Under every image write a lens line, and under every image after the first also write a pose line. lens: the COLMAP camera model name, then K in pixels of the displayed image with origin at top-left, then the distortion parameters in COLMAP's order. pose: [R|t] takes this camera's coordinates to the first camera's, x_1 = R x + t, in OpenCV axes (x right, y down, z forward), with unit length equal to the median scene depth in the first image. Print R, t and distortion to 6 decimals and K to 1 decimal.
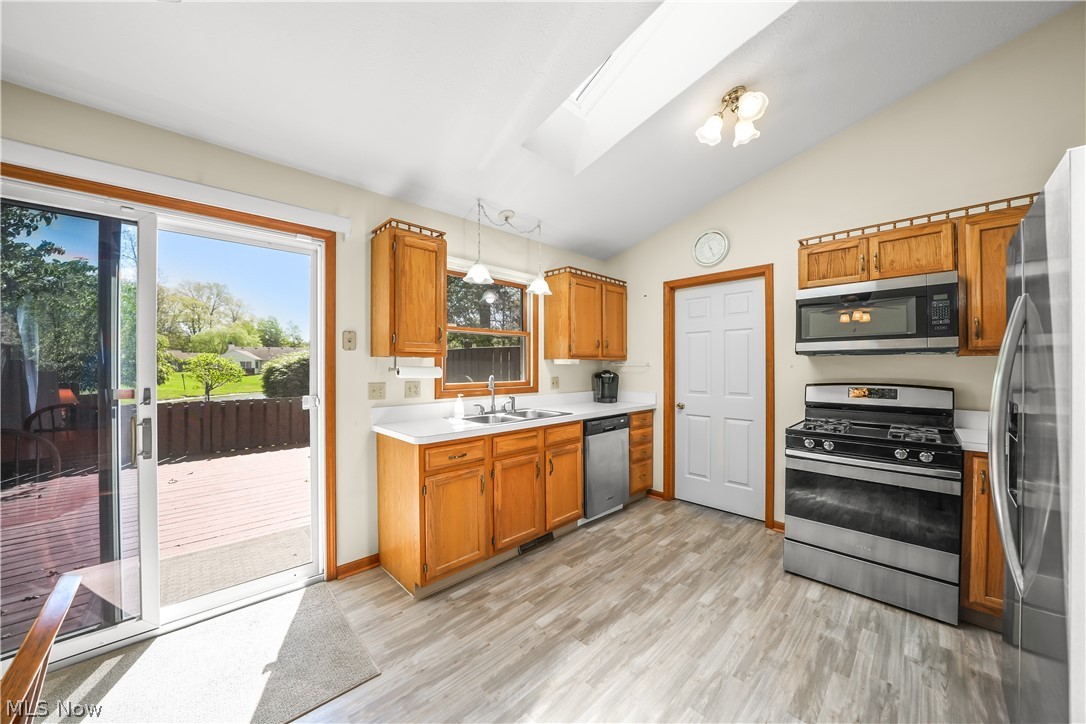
lens RADIAL K [[375.2, 0, 538.5], [0, 375.2, 366.7], [0, 0, 1]] dist [-0.024037, 0.000185]
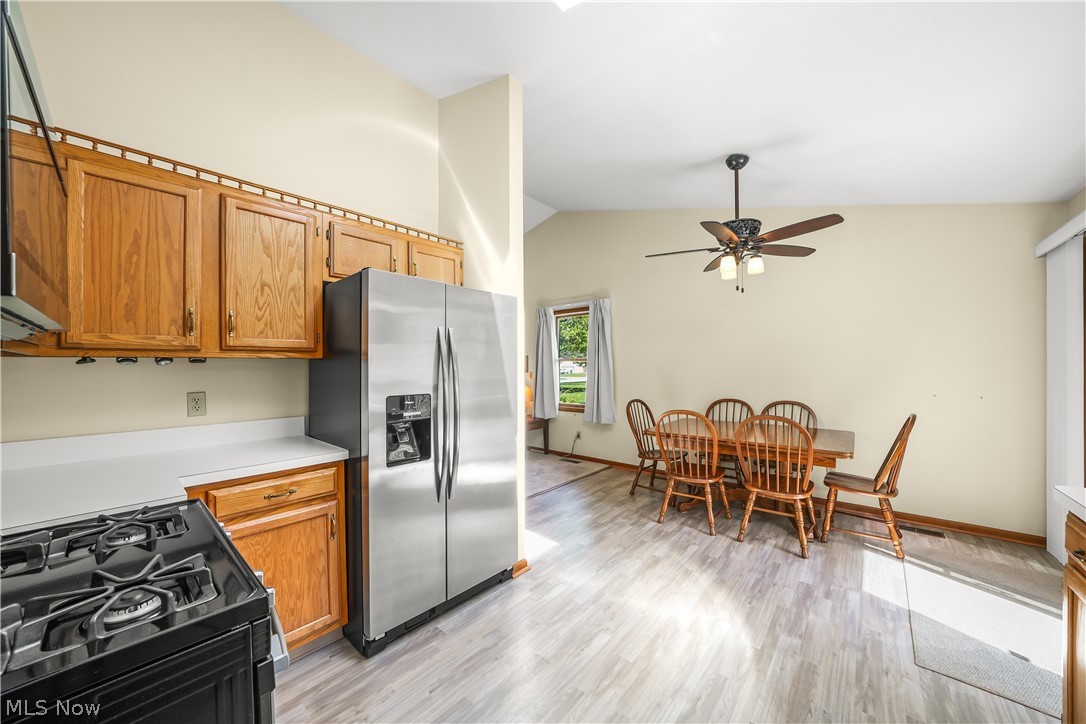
lens RADIAL K [[375.2, 0, 538.5], [0, 375.2, 366.7], [0, 0, 1]] dist [-0.024037, 0.000185]
pose [[-0.995426, 0.004008, -0.095448, 0.458689], [0.004259, 0.999988, -0.002429, -0.004351], [0.095437, -0.002824, -0.995431, 1.209977]]
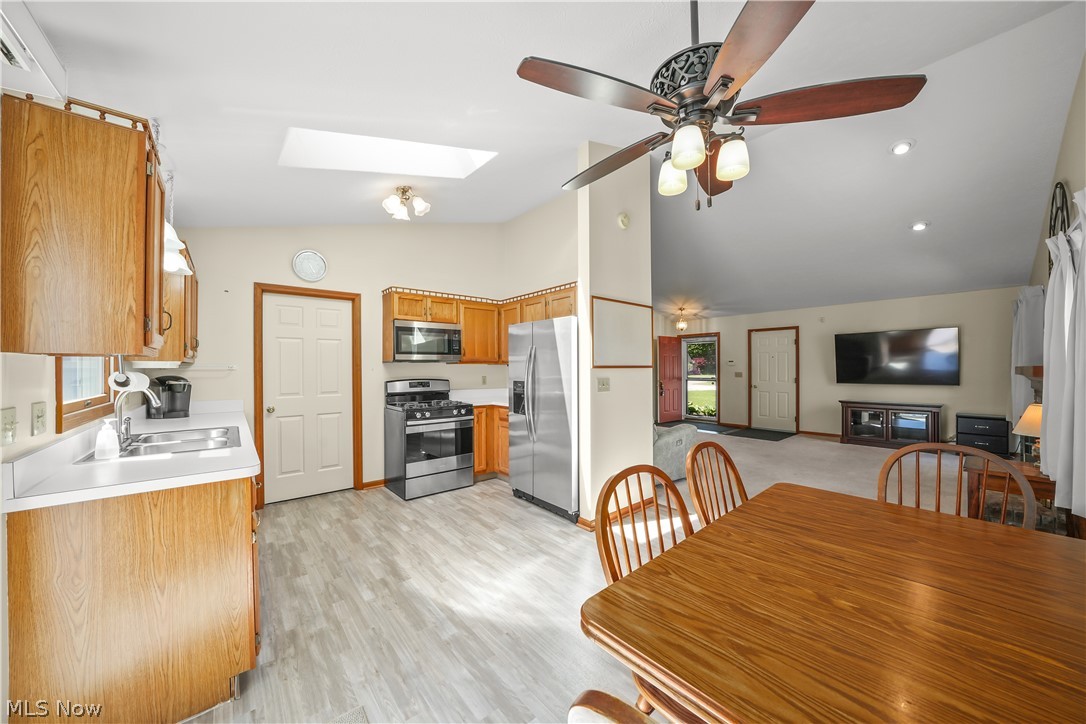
lens RADIAL K [[378.0, 0, 541.4], [0, 378.0, 366.3], [0, 0, 1]] dist [-0.035404, 0.000026]
pose [[0.055322, 0.005796, 0.998452, -0.830155], [0.007369, 0.999954, -0.006213, 0.000172], [-0.998441, 0.007701, 0.055276, 0.314187]]
